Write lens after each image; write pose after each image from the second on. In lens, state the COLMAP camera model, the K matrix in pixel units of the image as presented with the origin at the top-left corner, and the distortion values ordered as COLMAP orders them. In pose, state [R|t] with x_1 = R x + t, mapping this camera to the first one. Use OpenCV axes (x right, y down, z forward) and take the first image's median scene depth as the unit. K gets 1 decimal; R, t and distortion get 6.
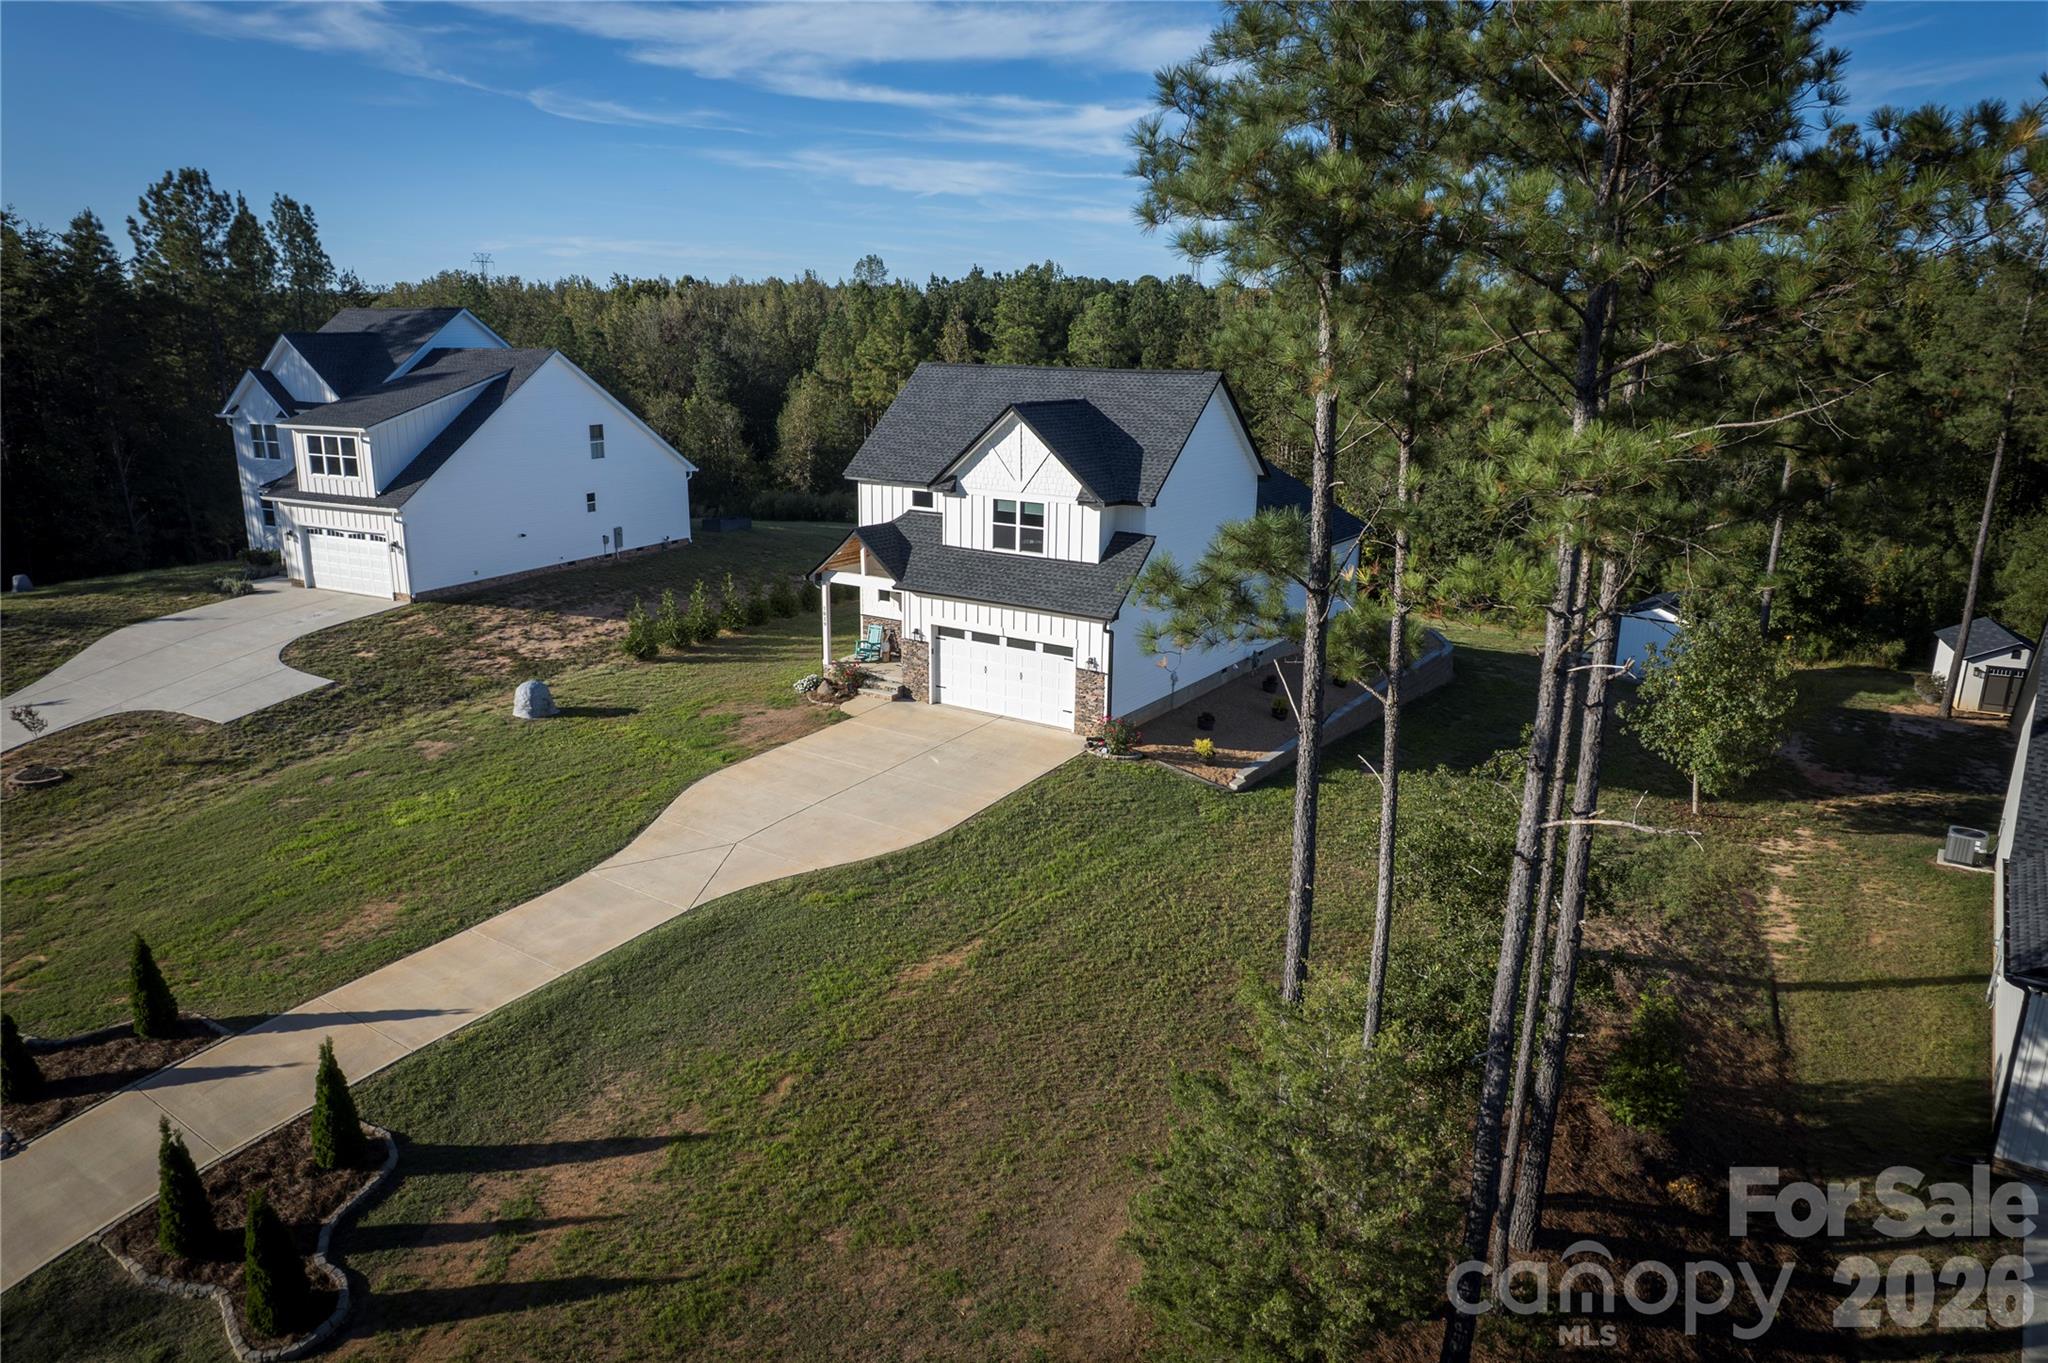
lens RADIAL K [[1312.6, 0, 1024.0], [0, 1312.6, 681.5], [0, 0, 1]] dist [-0.075019, 0.065278]
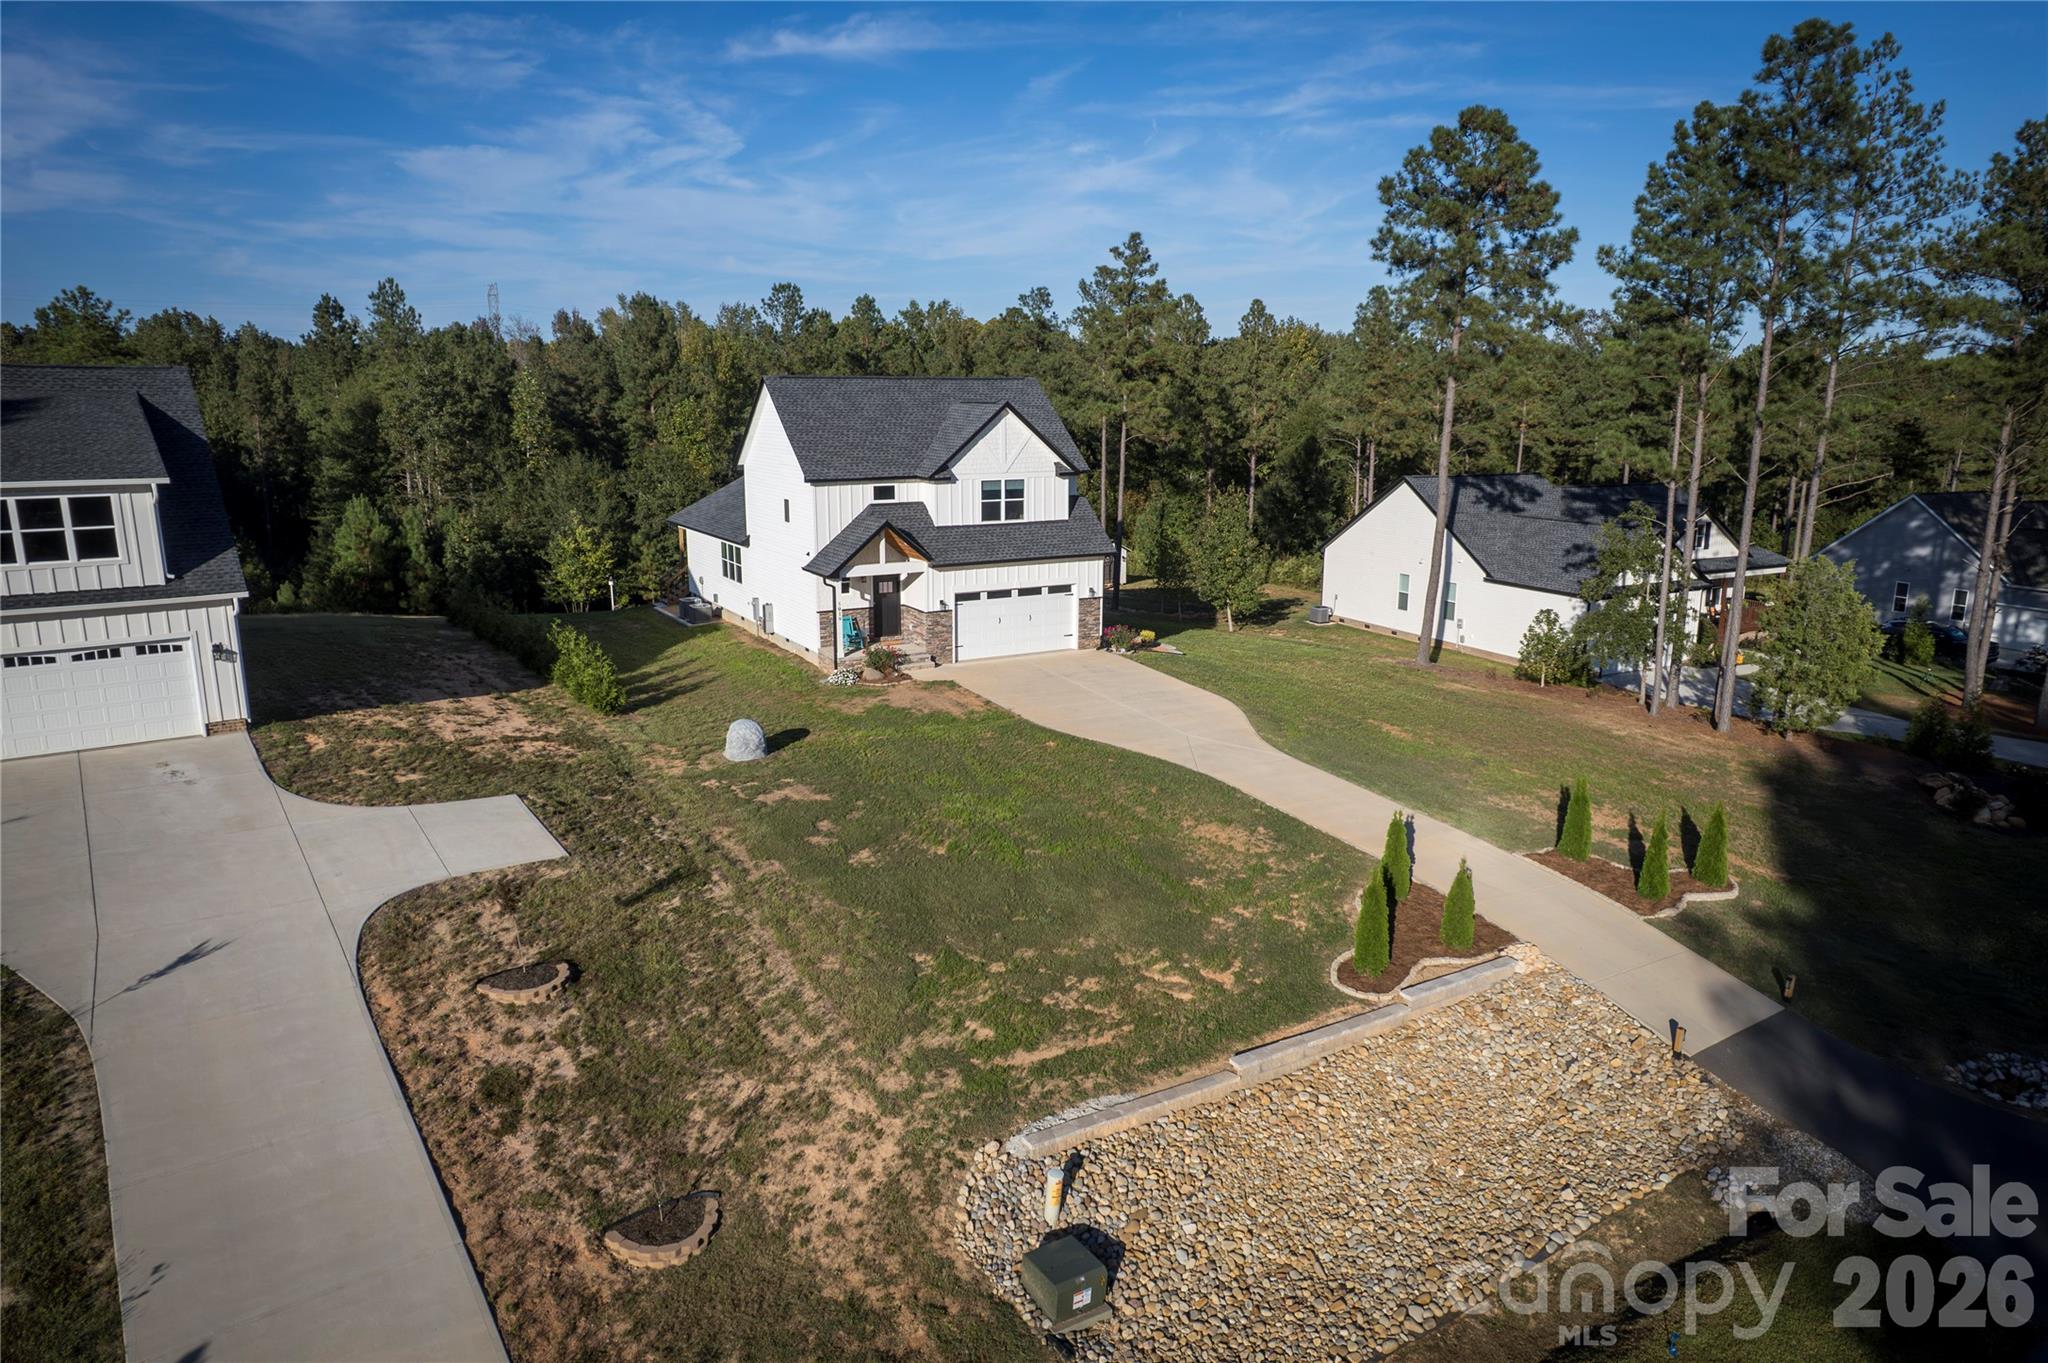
lens RADIAL K [[1312.6, 0, 1024.0], [0, 1312.6, 681.5], [0, 0, 1]] dist [-0.075019, 0.065278]
pose [[0.456748, -0.203304, 0.866054, -1.097528], [0.234465, 0.966625, 0.103258, -0.075583], [-0.858142, 0.155896, 0.489171, 0.399760]]
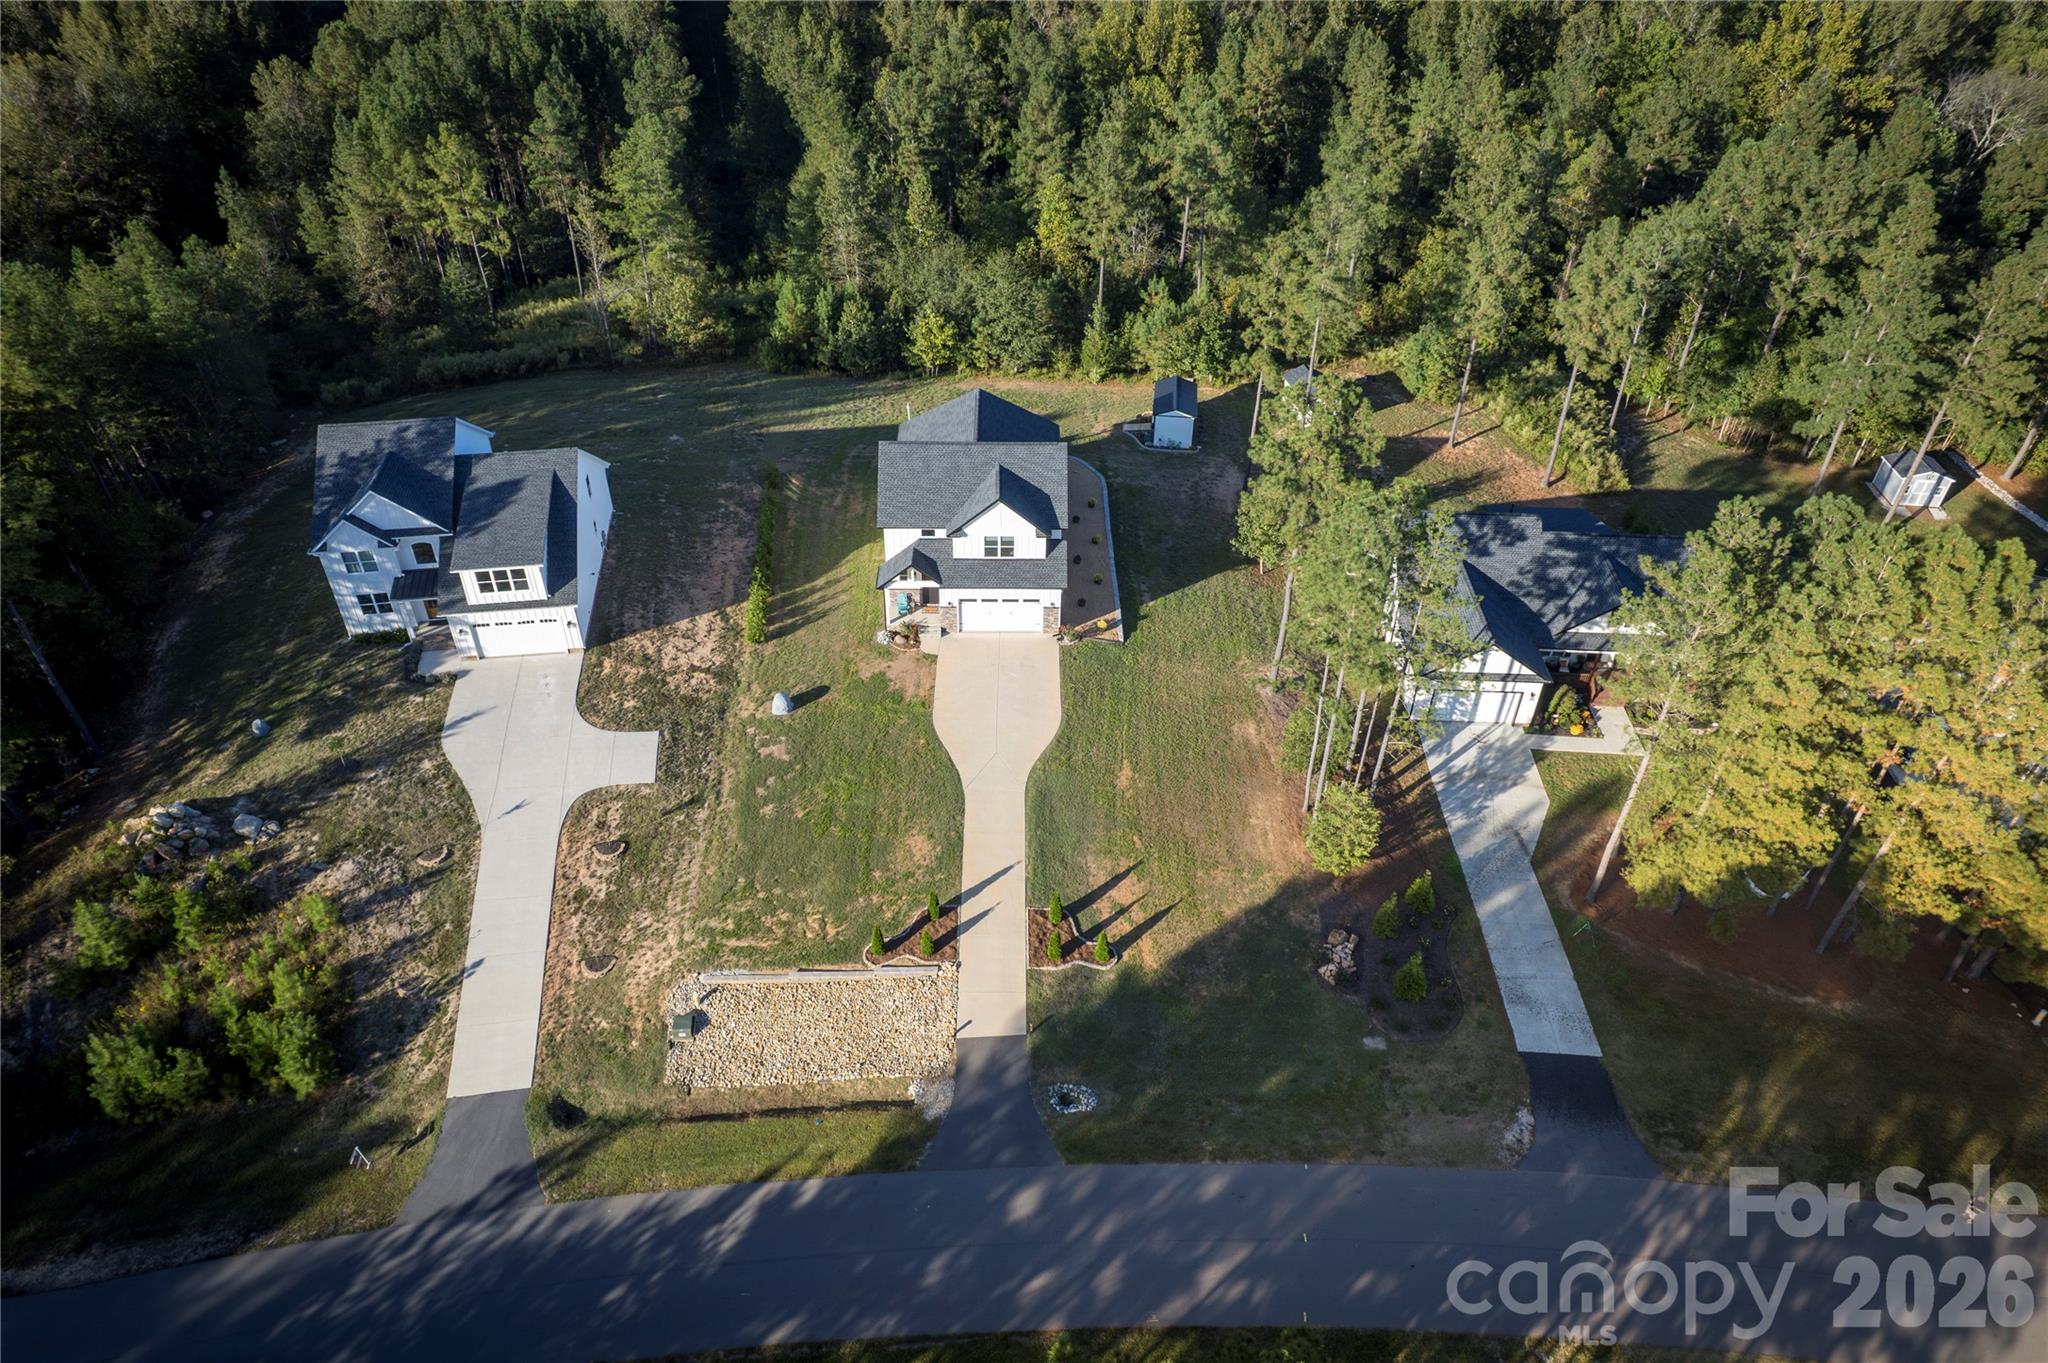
lens RADIAL K [[1312.6, 0, 1024.0], [0, 1312.6, 681.5], [0, 0, 1]] dist [-0.075019, 0.065278]
pose [[0.829981, -0.347875, 0.436020, -0.925680], [0.145322, 0.889555, 0.433098, -0.801949], [-0.538528, -0.296099, 0.788868, -0.681990]]
